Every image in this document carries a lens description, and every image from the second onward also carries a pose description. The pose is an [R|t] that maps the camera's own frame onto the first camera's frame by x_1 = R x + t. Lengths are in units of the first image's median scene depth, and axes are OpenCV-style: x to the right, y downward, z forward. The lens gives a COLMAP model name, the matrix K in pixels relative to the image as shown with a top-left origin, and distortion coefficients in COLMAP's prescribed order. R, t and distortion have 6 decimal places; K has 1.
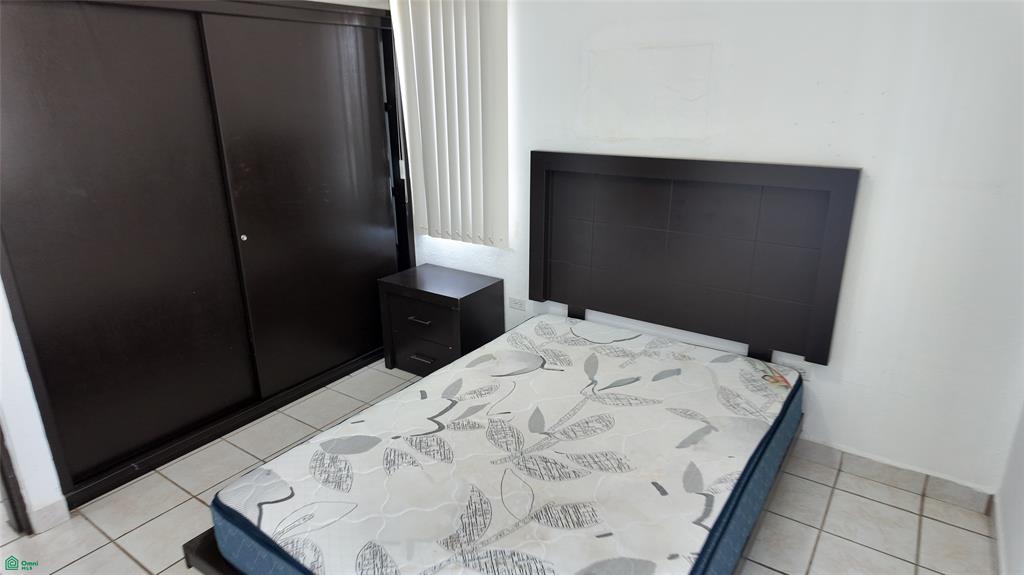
lens RADIAL K [[598.1, 0, 513.4], [0, 598.1, 285.3], [0, 0, 1]] dist [0.006534, -0.003233]
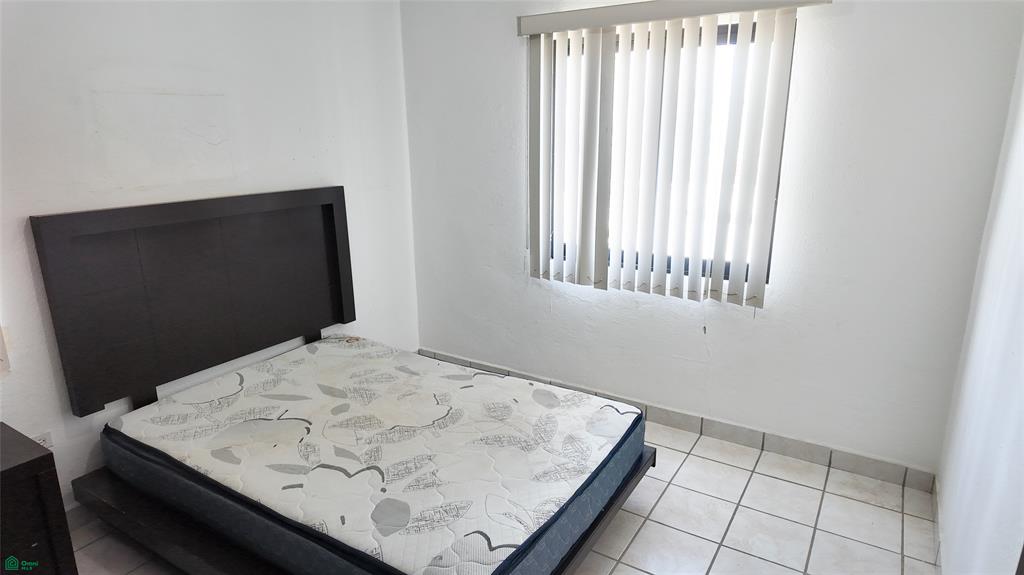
lens RADIAL K [[598.1, 0, 513.6], [0, 598.1, 288.5], [0, 0, 1]] dist [0.006534, -0.003233]
pose [[-0.053630, -0.257172, 0.964876, -0.903743], [0.308139, 0.914848, 0.260964, -0.202002], [-0.949828, 0.311312, 0.030182, 0.561716]]
